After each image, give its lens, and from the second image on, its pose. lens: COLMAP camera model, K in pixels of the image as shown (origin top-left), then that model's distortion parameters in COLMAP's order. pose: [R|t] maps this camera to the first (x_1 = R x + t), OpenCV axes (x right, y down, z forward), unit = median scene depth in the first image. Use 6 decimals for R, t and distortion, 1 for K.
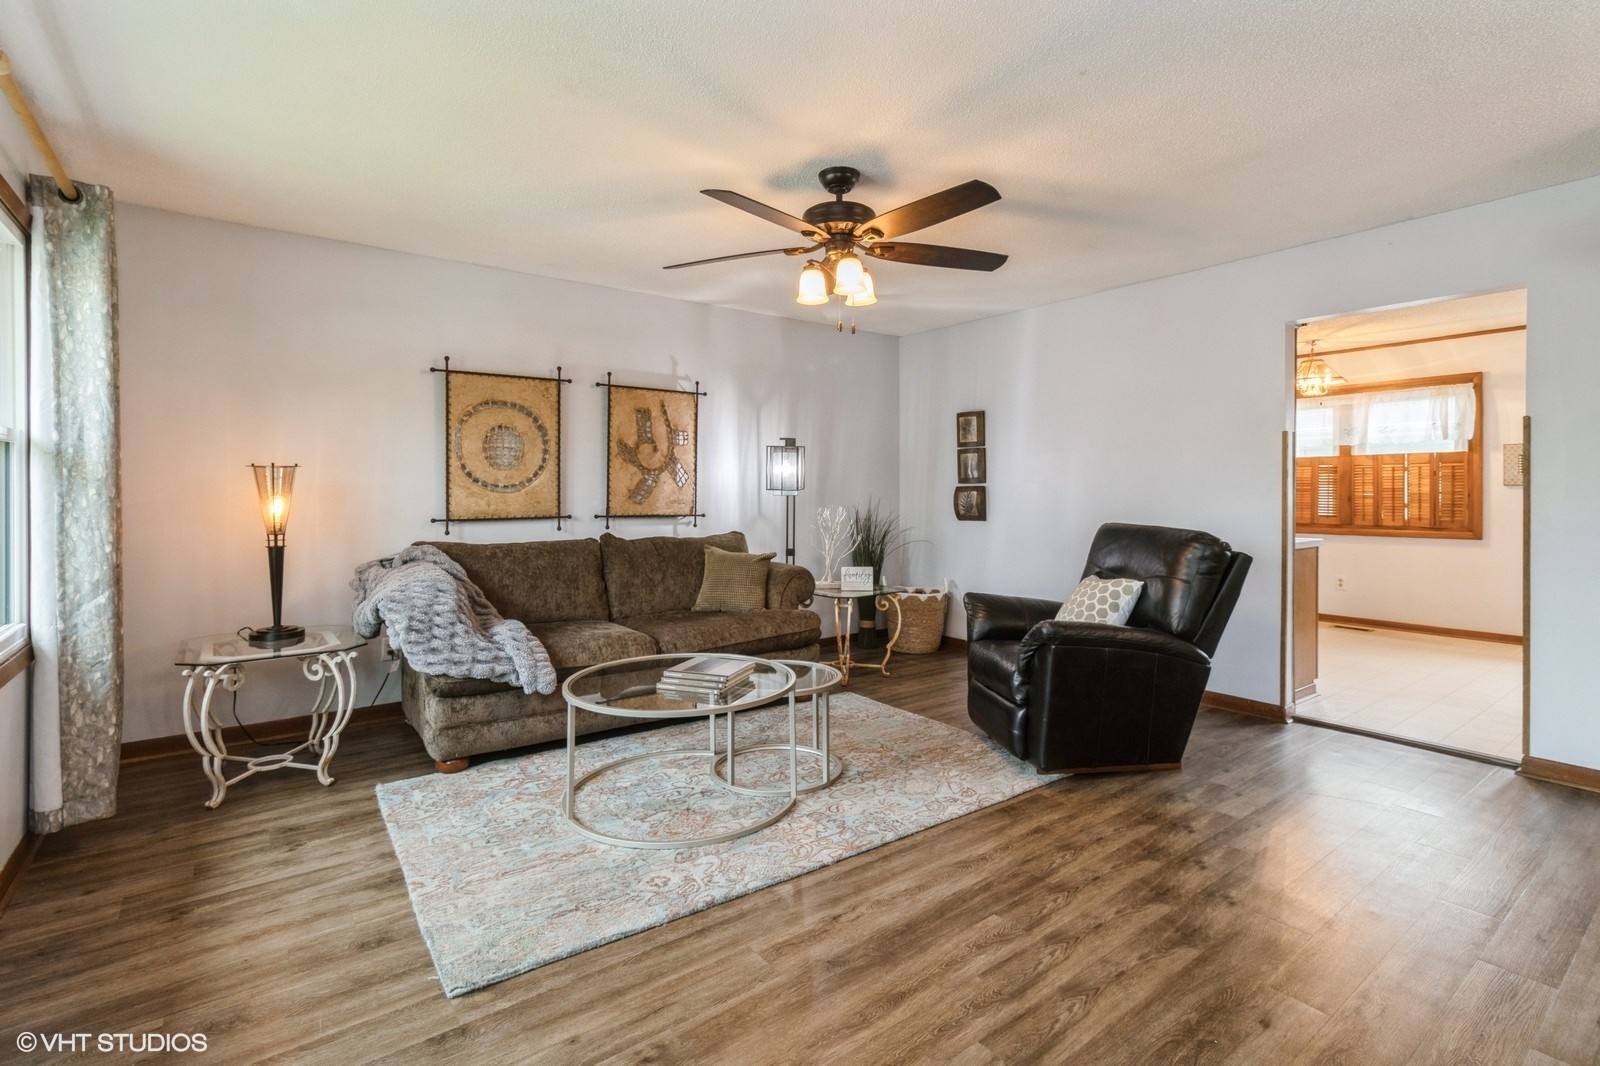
lens RADIAL K [[748.6, 0, 805.7], [0, 748.6, 494.9], [0, 0, 1]] dist [0.002707, -0.000118]
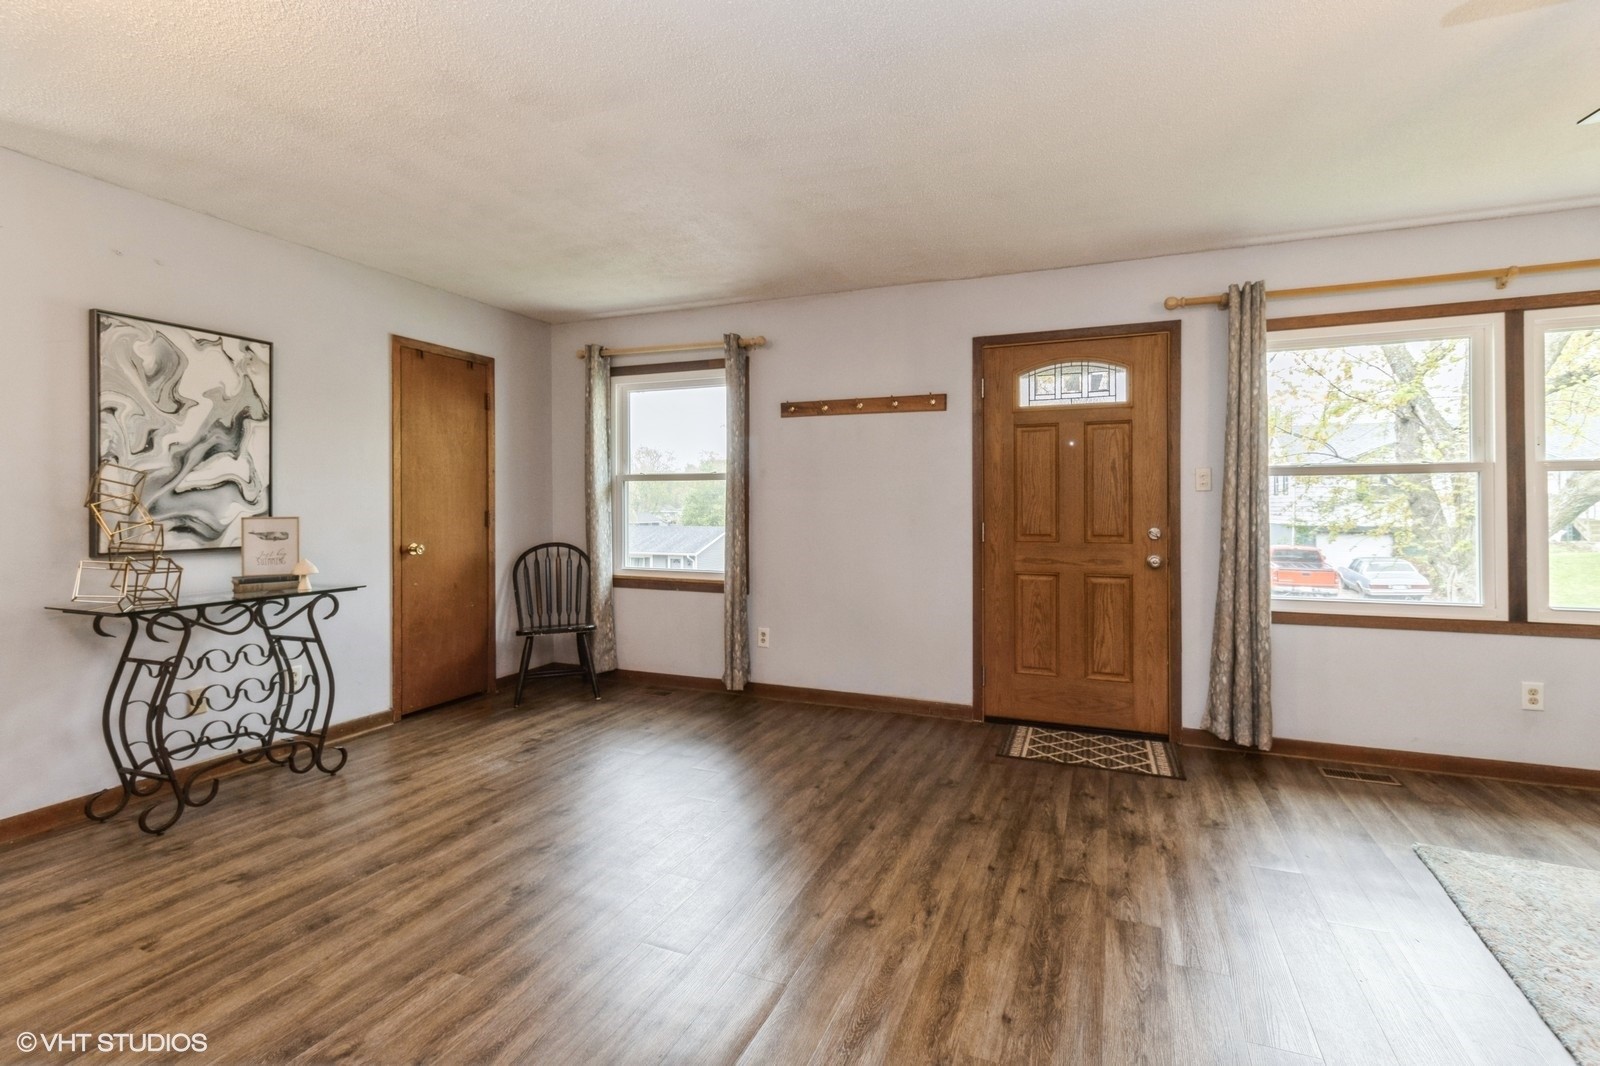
lens RADIAL K [[745.9, 0, 808.1], [0, 745.9, 506.0], [0, 0, 1]] dist [0.002152, 0.000236]
pose [[-0.862740, -0.001035, -0.505647, 0.543278], [-0.002456, 0.999995, 0.002143, -0.001506], [0.505642, 0.003091, -0.862738, 0.693745]]
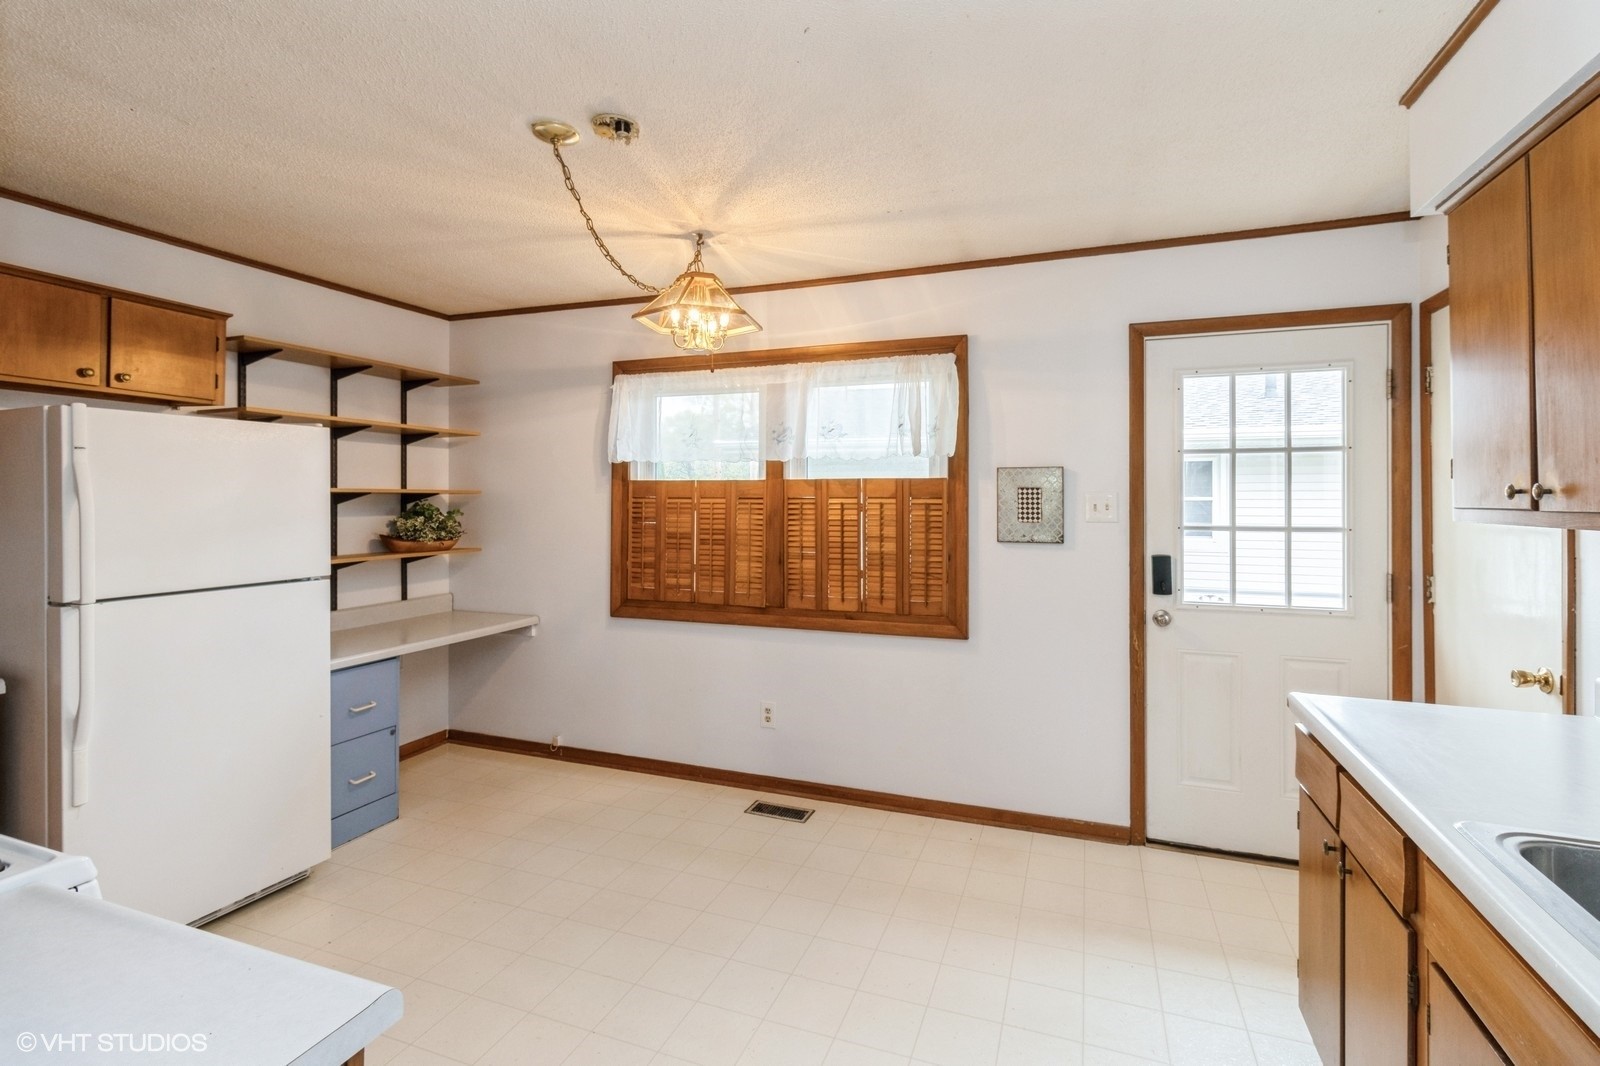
lens RADIAL K [[748.6, 0, 805.7], [0, 748.6, 494.9], [0, 0, 1]] dist [0.002707, -0.000118]
pose [[0.846446, 0.006223, 0.532438, 0.703875], [-0.000837, 0.999946, -0.010356, -0.055942], [-0.532474, 0.008320, 0.846405, 0.828640]]
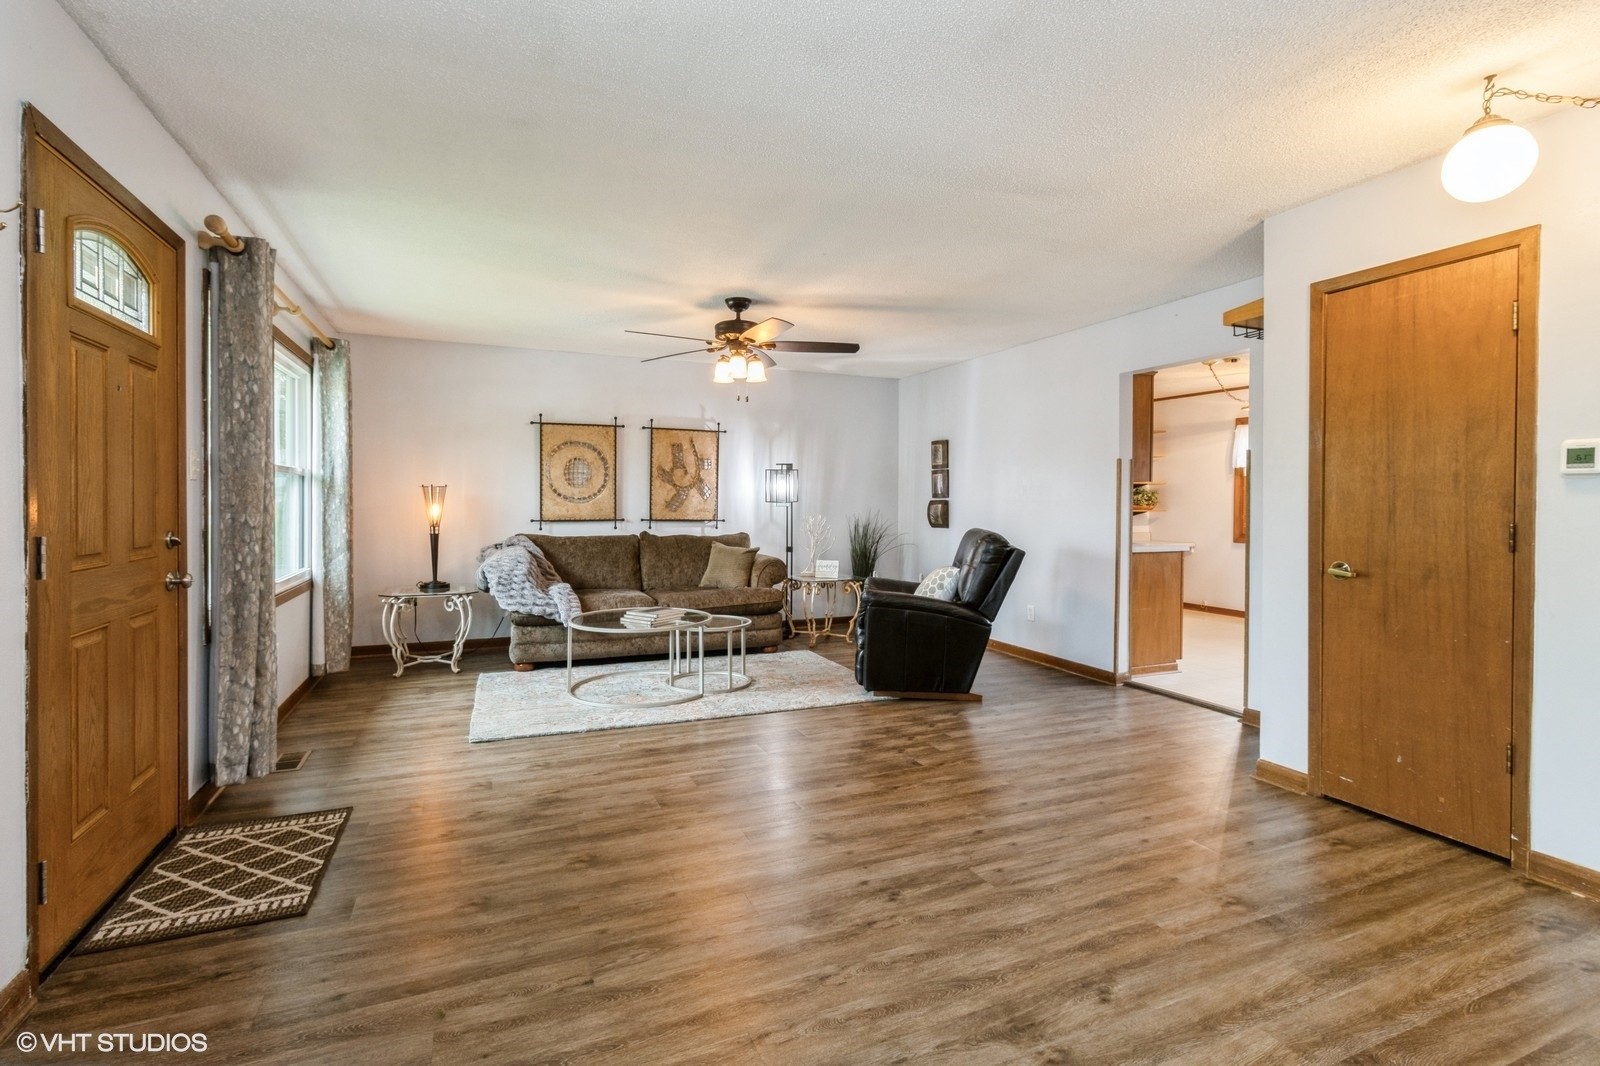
lens RADIAL K [[745.6, 0, 805.3], [0, 745.6, 510.3], [0, 0, 1]] dist [0.005273, 0.000165]
pose [[0.972217, 0.008789, -0.233914, 0.382602], [-0.007758, 0.999956, 0.005328, 0.000441], [0.233951, -0.003366, 0.972243, -0.337143]]
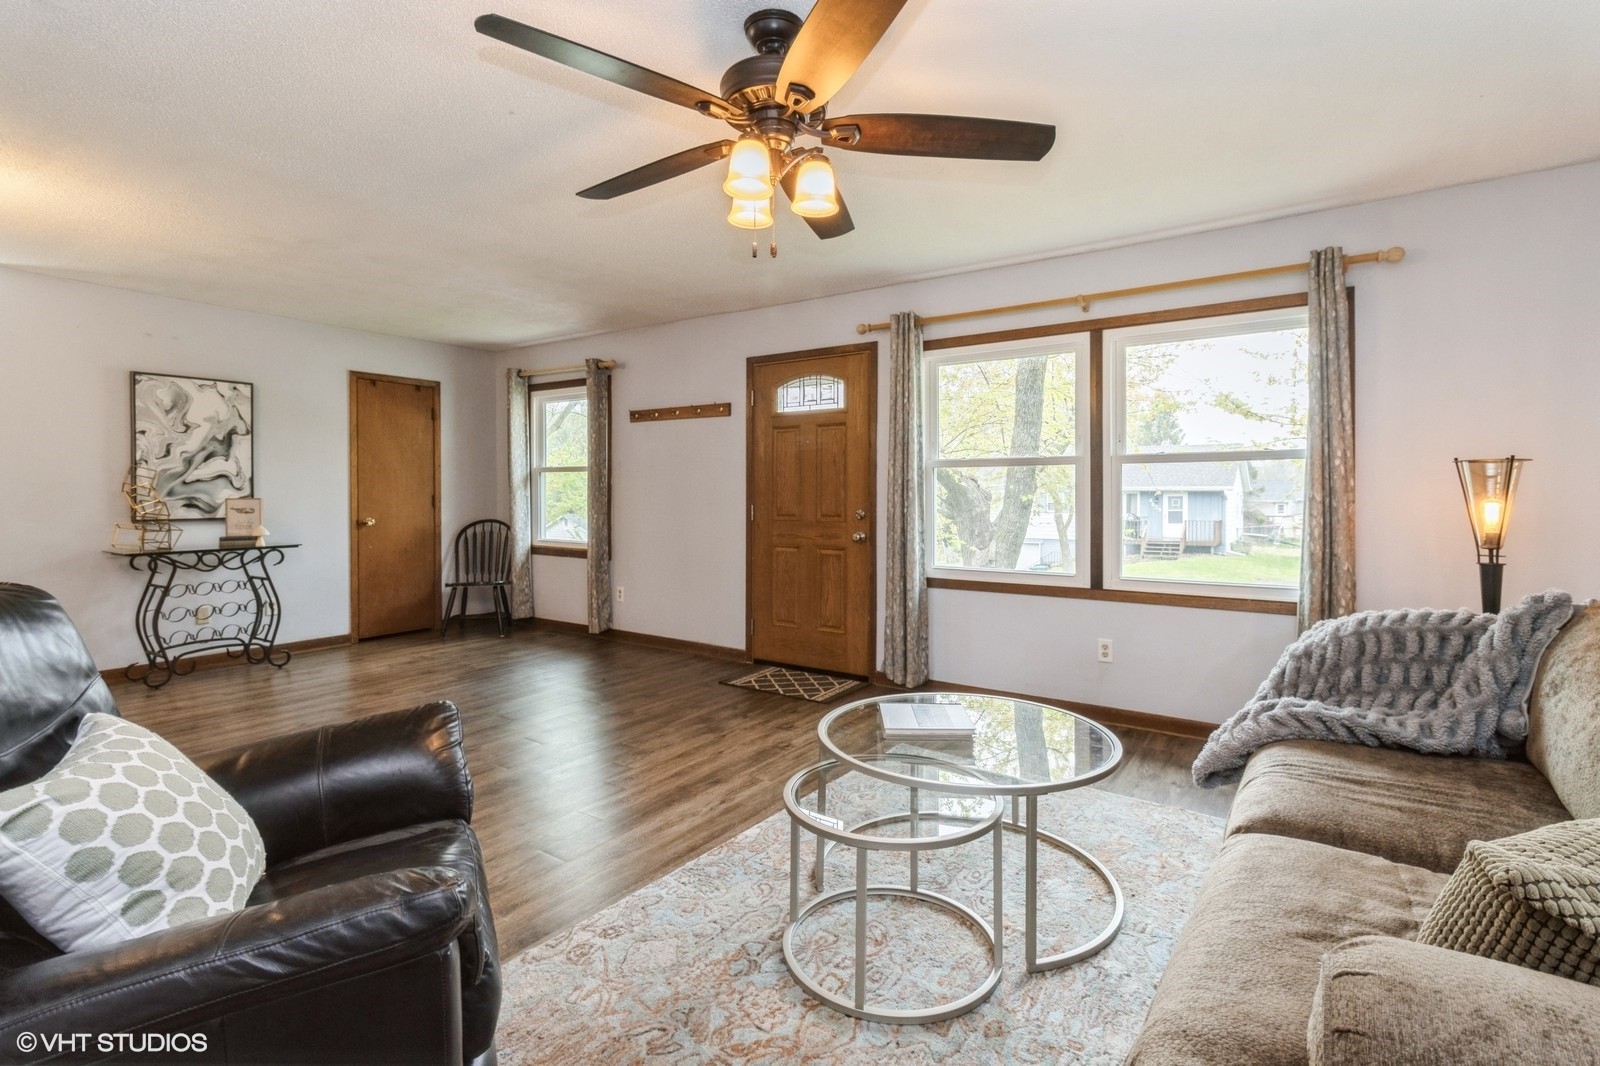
lens RADIAL K [[748.6, 0, 805.7], [0, 748.6, 494.9], [0, 0, 1]] dist [0.002707, -0.000118]
pose [[-0.948388, -0.001323, -0.317108, 0.164205], [-0.003528, 0.999973, 0.006380, -0.003239], [0.317091, 0.007170, -0.948368, 1.158512]]
